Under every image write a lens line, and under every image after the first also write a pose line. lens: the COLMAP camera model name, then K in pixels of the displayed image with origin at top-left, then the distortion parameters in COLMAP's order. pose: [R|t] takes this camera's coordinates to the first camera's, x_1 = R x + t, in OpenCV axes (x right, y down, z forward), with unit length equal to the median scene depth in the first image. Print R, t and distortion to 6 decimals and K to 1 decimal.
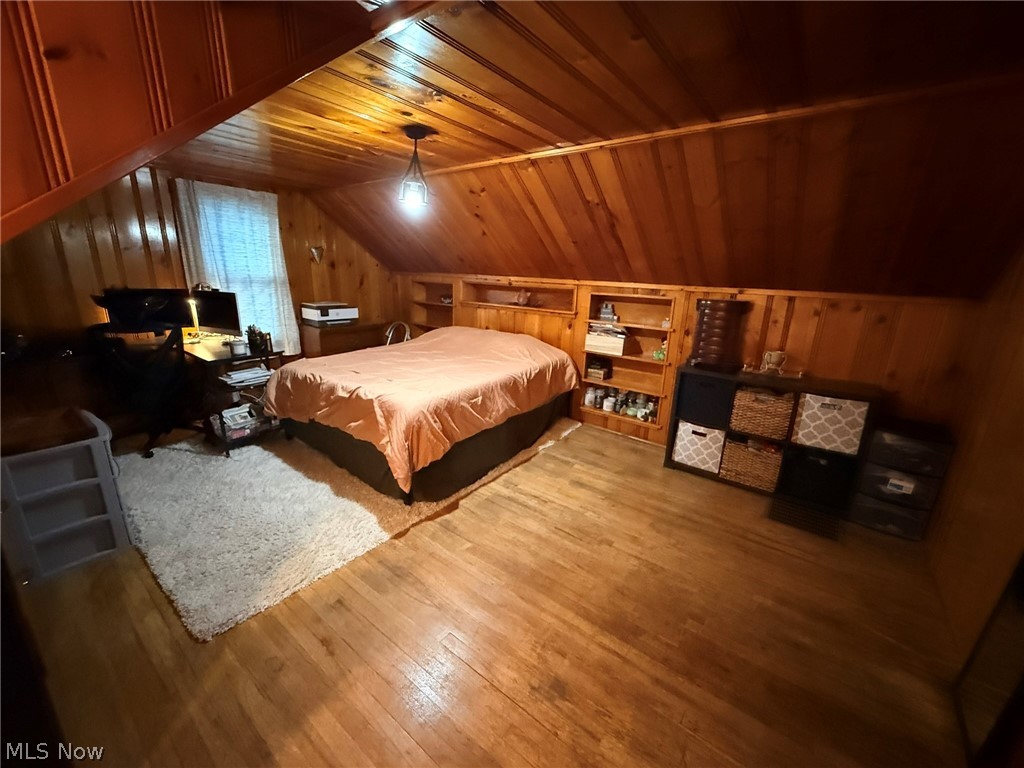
lens RADIAL K [[408.9, 0, 511.2], [0, 408.9, 381.6], [0, 0, 1]] dist [0.000689, 0.000003]
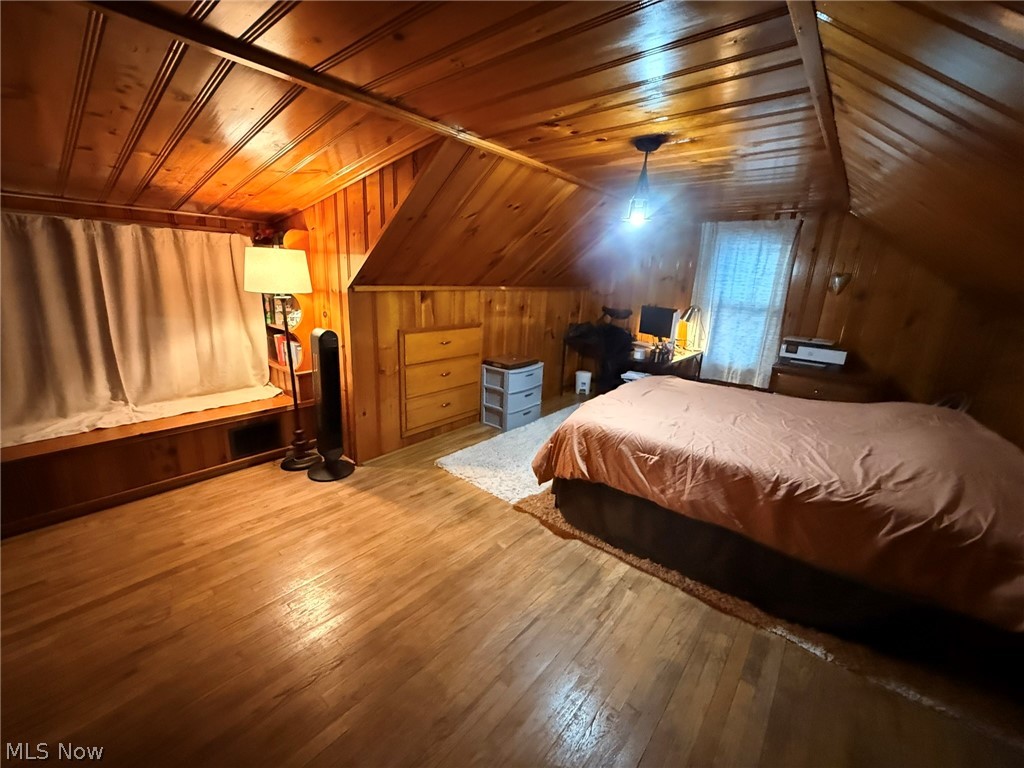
lens RADIAL K [[408.9, 0, 511.2], [0, 408.9, 381.6], [0, 0, 1]] dist [0.000689, 0.000003]
pose [[-0.044793, 0.219664, -0.974547, 0.642460], [-0.305739, 0.925703, 0.222707, -0.177625], [0.951061, 0.307933, 0.025695, 0.676220]]
